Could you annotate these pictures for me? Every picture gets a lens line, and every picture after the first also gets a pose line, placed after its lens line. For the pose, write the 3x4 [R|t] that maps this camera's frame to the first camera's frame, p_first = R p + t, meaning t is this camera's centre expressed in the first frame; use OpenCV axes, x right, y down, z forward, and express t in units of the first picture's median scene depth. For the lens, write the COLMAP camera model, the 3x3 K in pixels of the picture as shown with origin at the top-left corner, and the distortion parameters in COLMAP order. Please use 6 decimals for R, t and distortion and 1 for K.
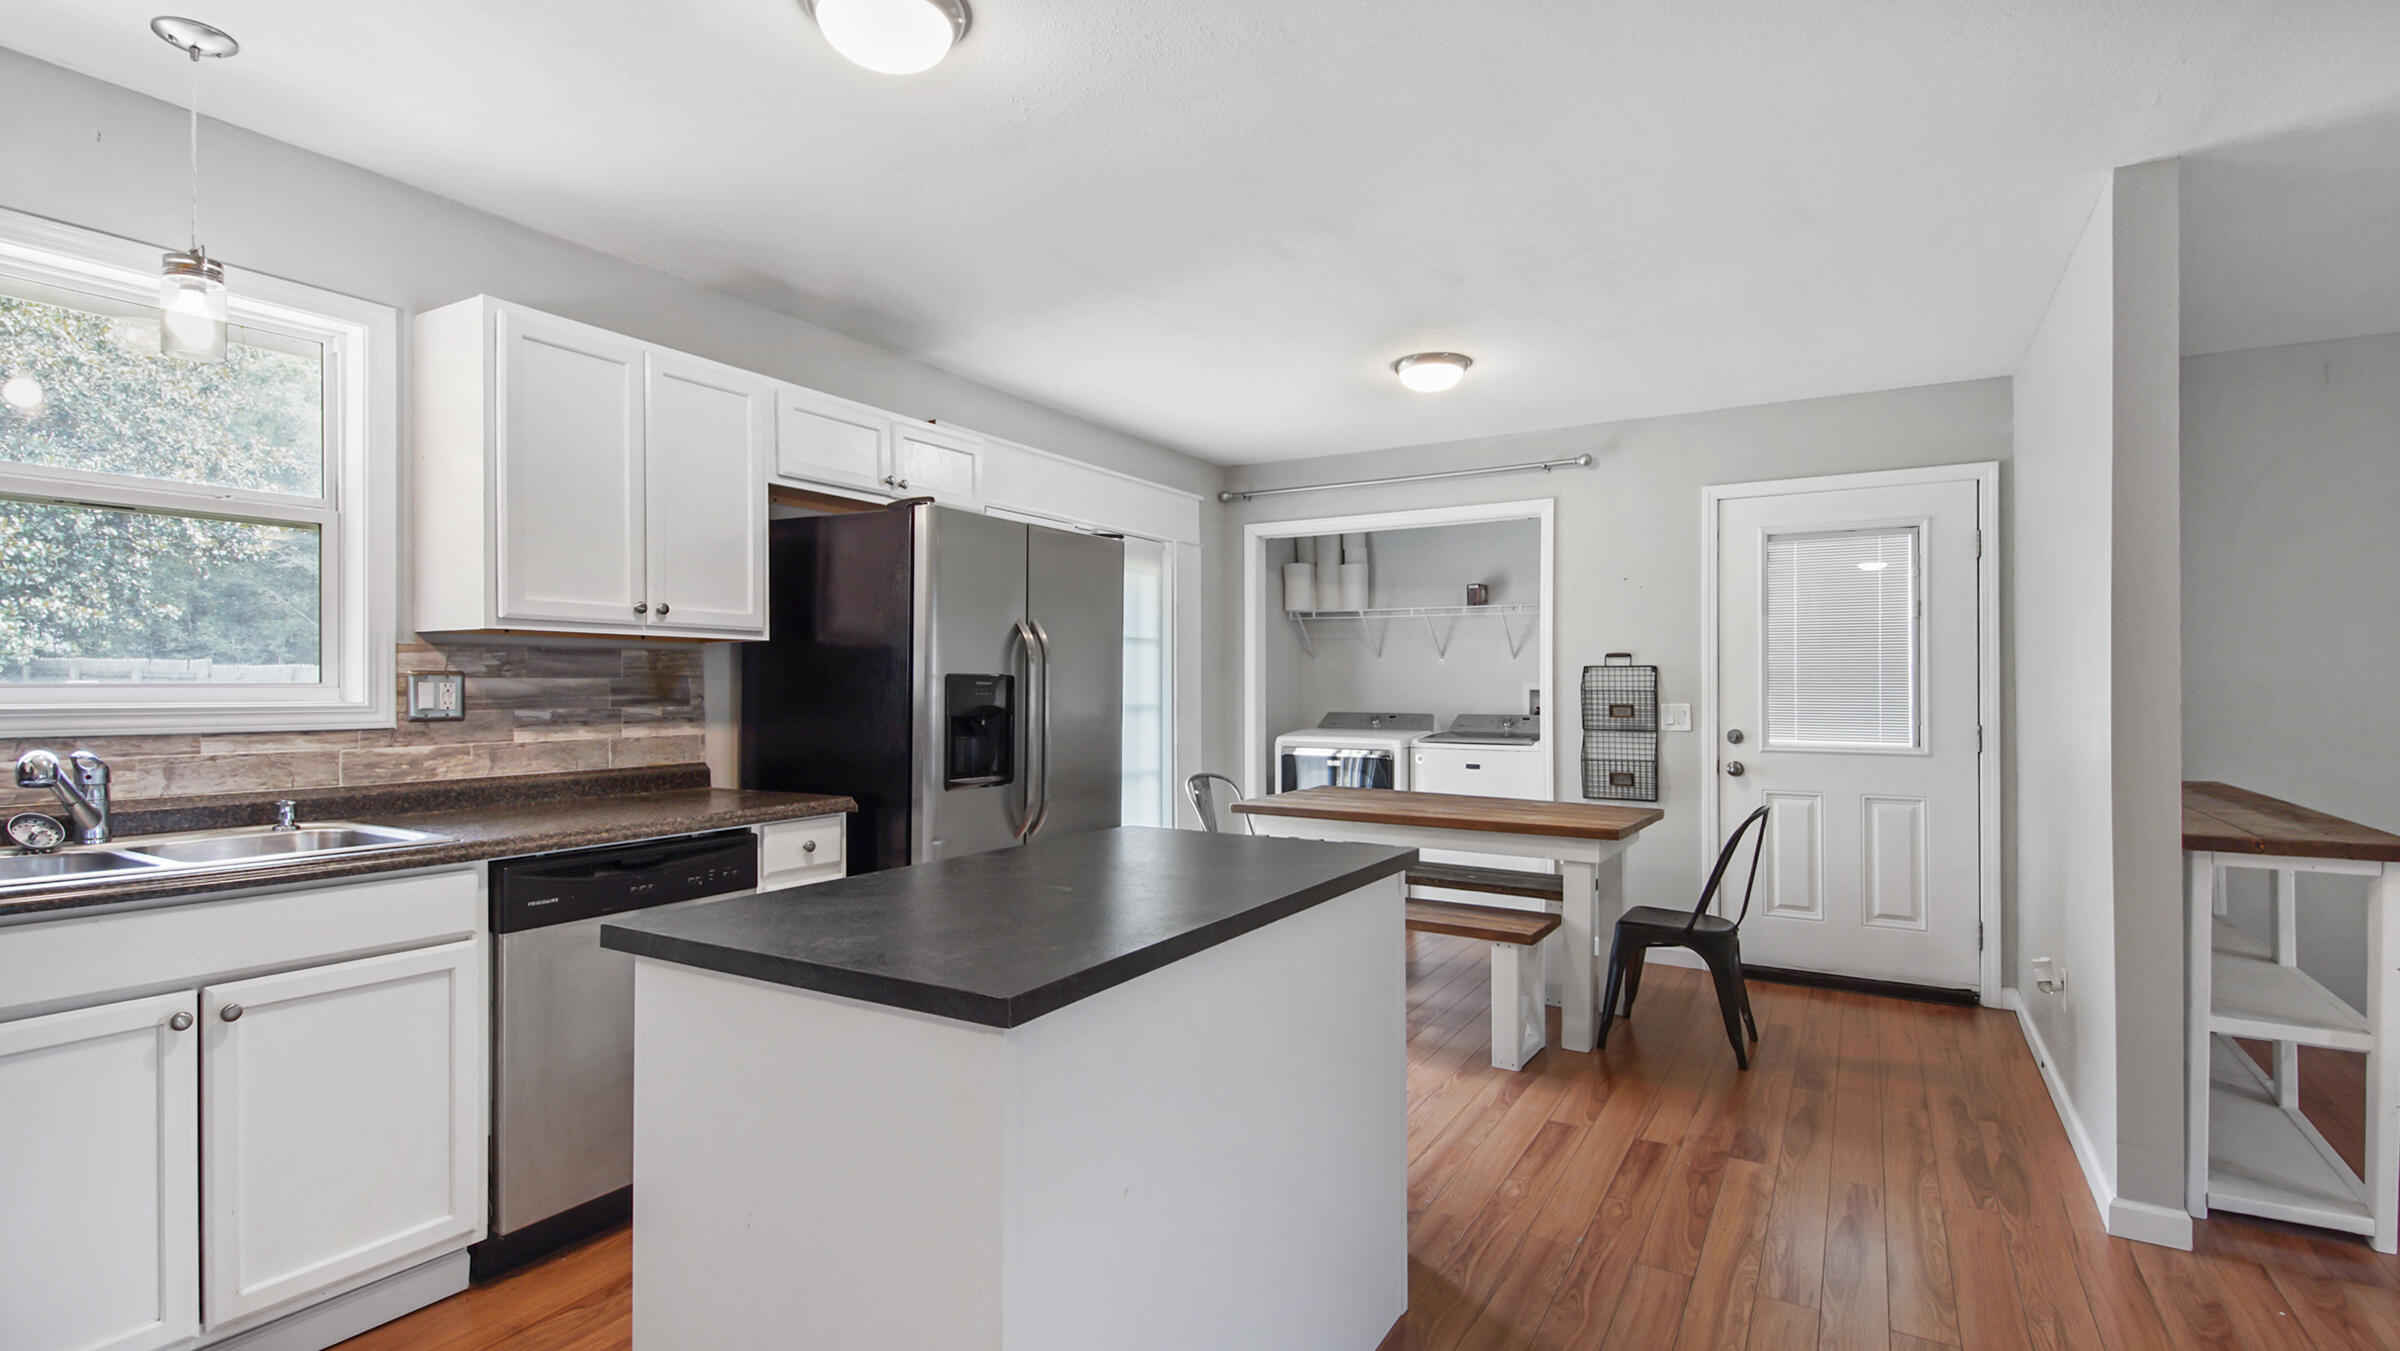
lens RADIAL K [[1093.0, 0, 1190.5], [0, 1093.0, 660.9], [0, 0, 1]] dist [0.013088, -0.009123]
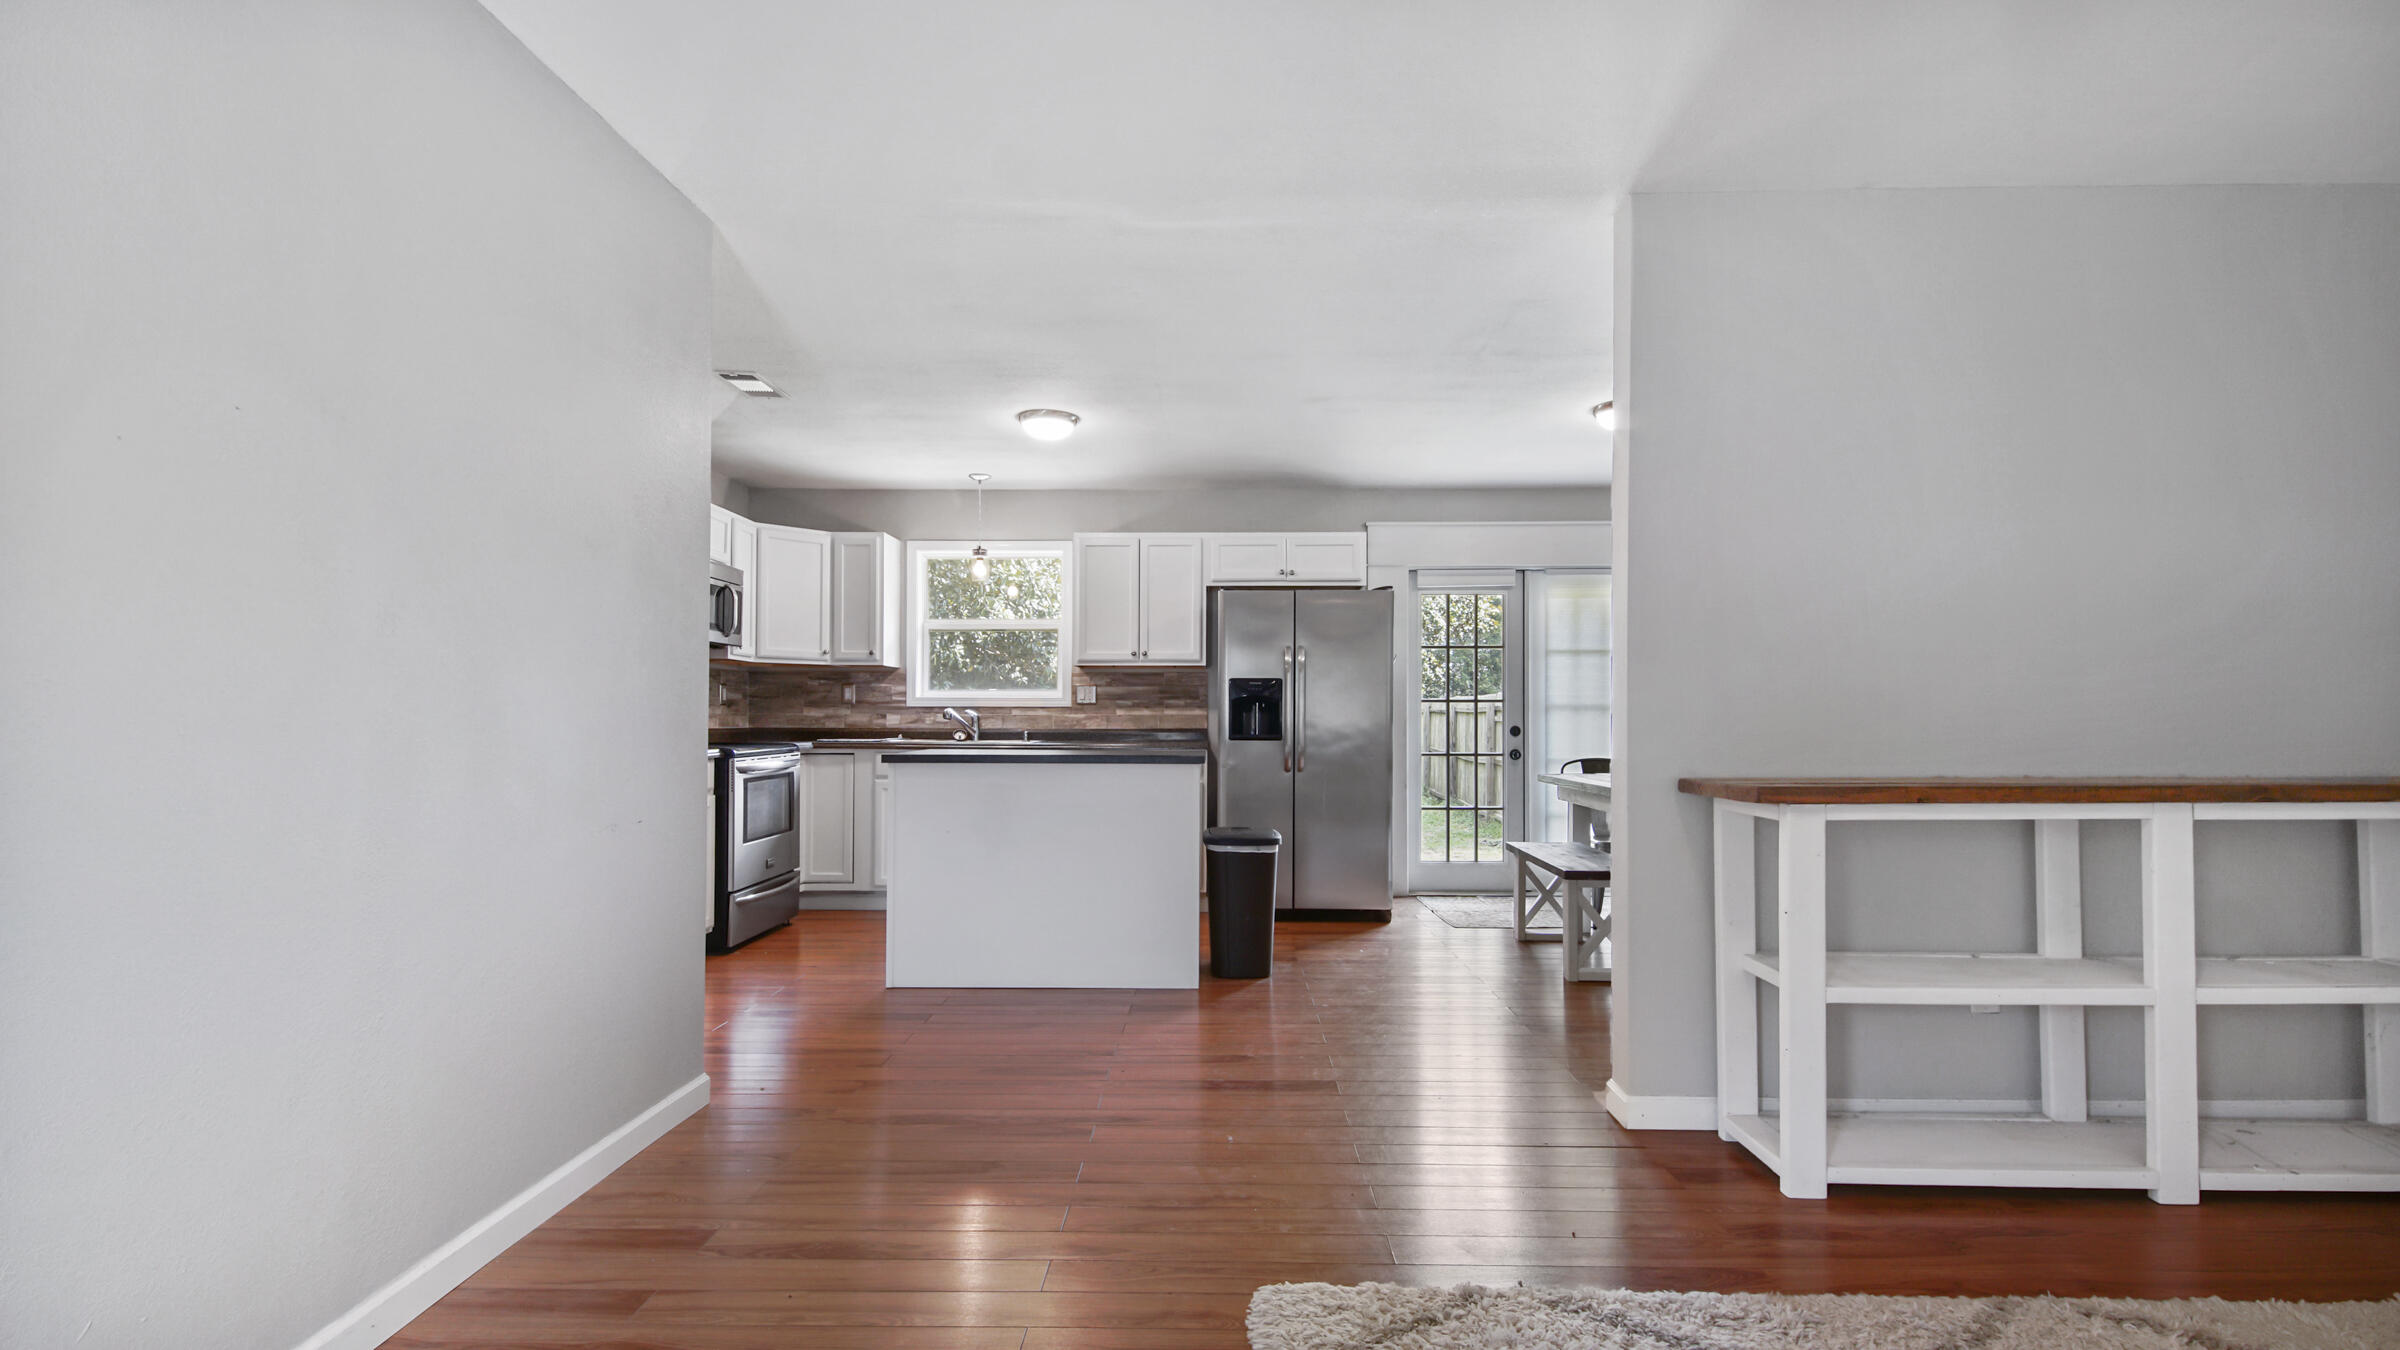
lens RADIAL K [[1093.0, 0, 1196.4], [0, 1093.0, 687.1], [0, 0, 1]] dist [0.013088, -0.009123]
pose [[0.496546, -0.028783, -0.867533, 1.157484], [0.020622, 0.999559, -0.021361, 0.054614], [0.867766, -0.007283, 0.496920, 0.003285]]
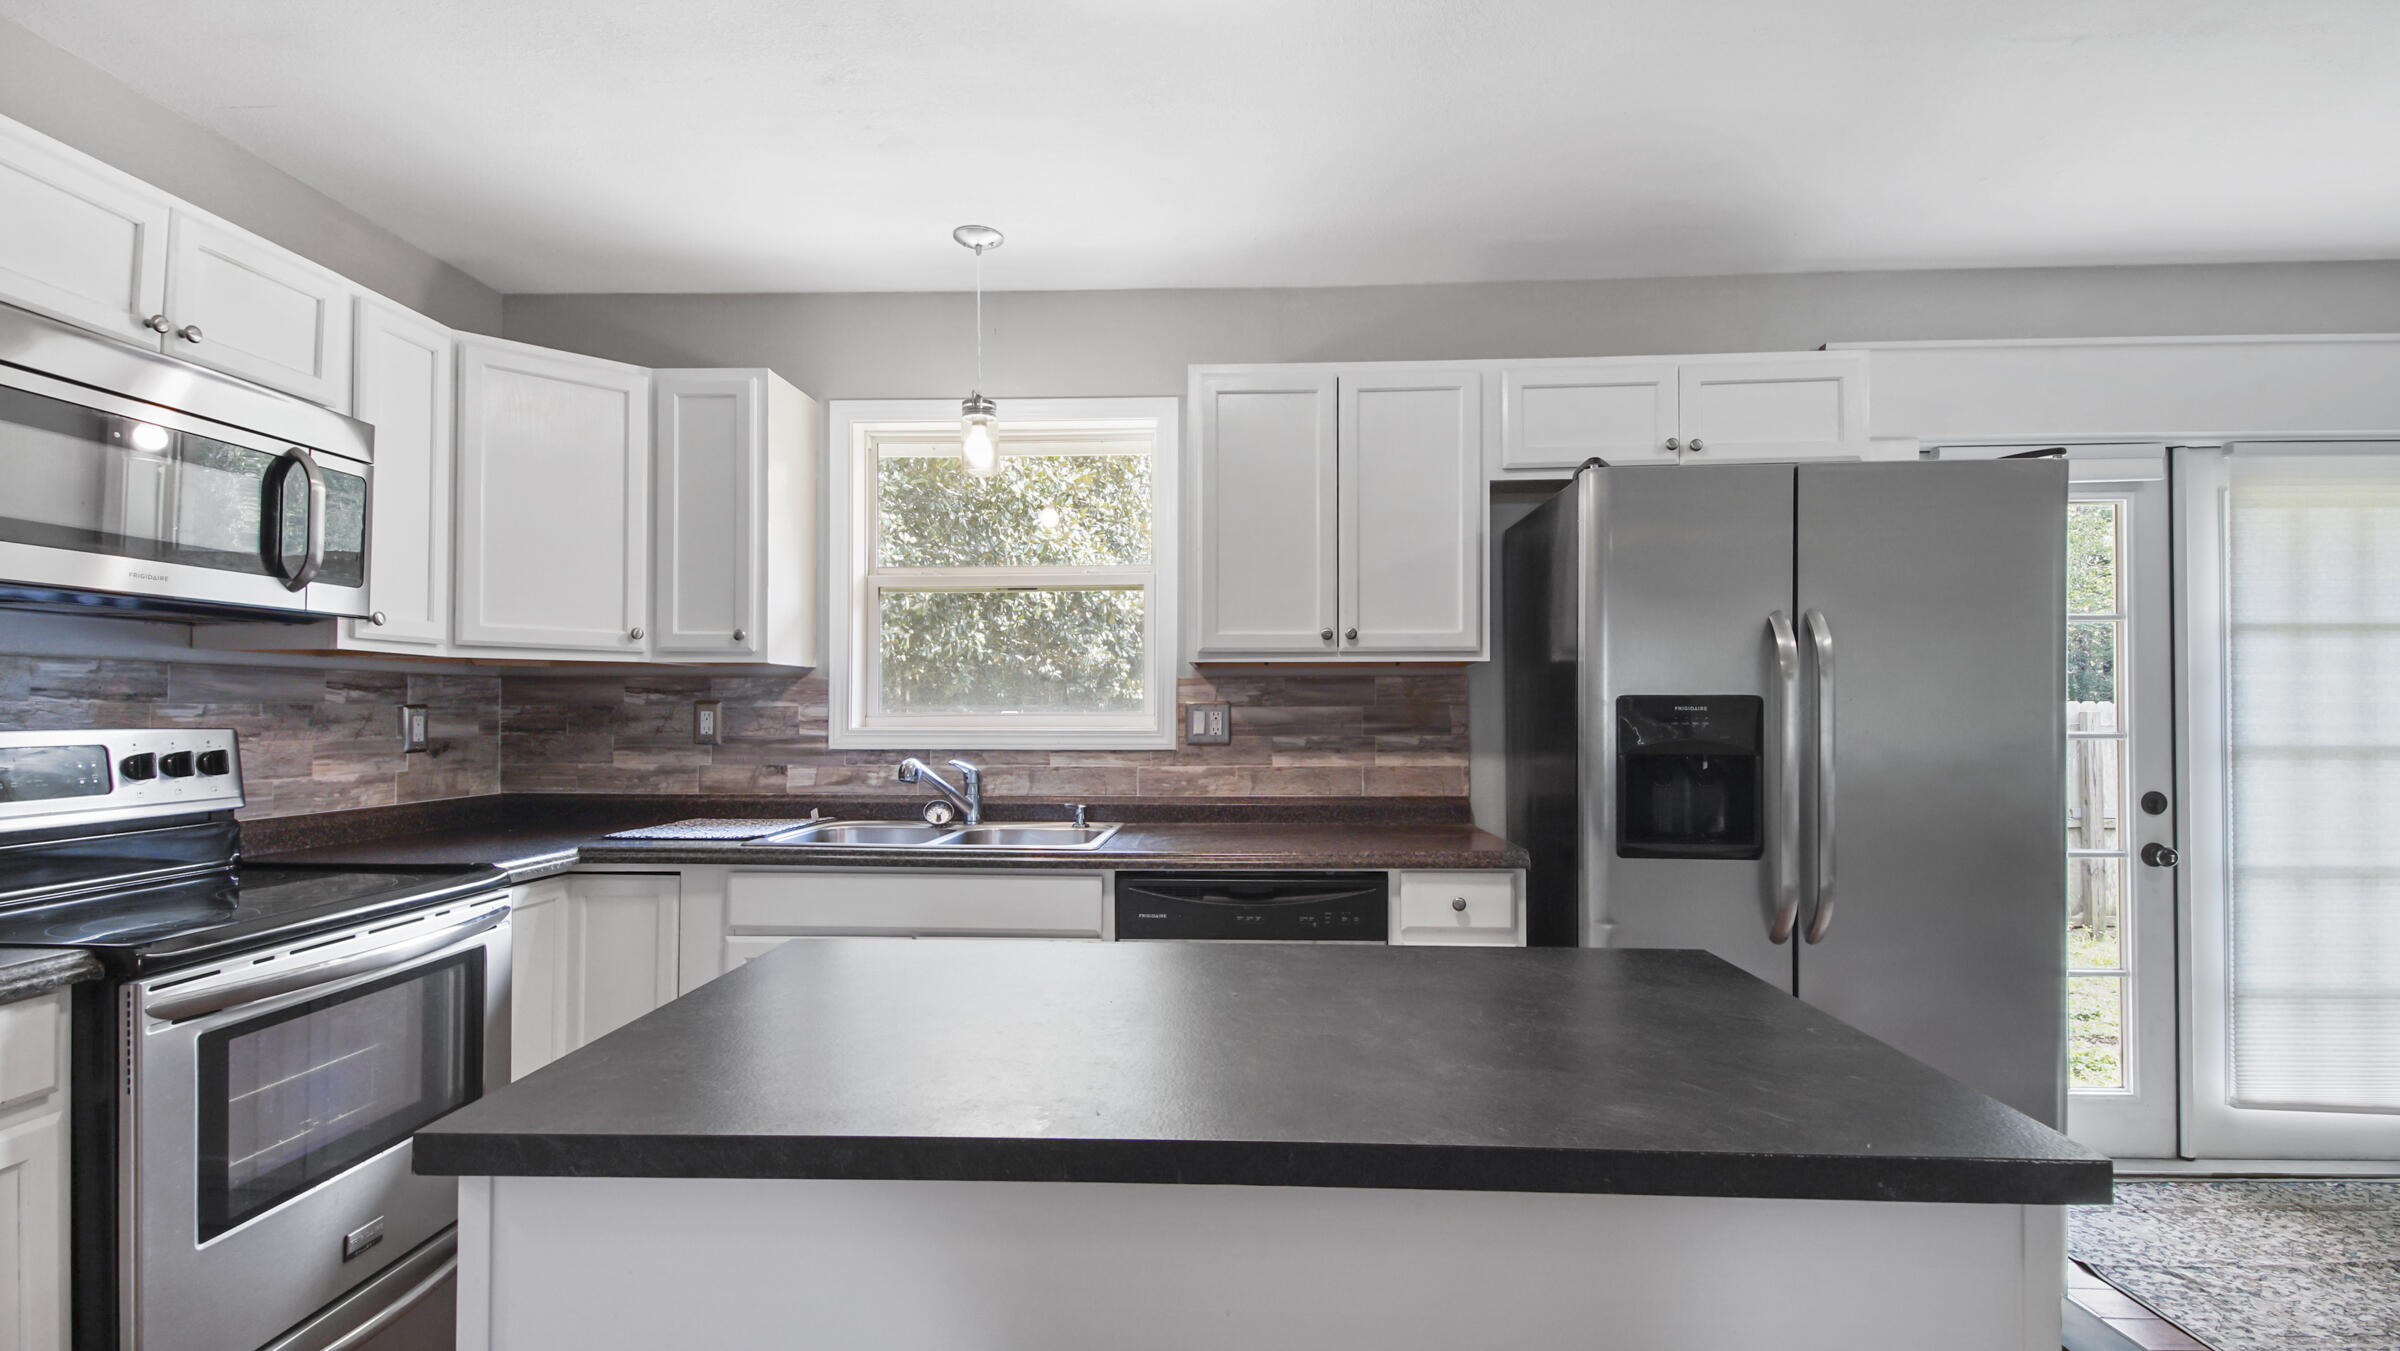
lens RADIAL K [[1093.0, 0, 1191.3], [0, 1093.0, 695.1], [0, 0, 1]] dist [0.013088, -0.009123]
pose [[0.475035, -0.018046, -0.879782, 0.232350], [0.022596, 0.999710, -0.008305, 0.008961], [0.879677, -0.015934, 0.475305, 0.331858]]
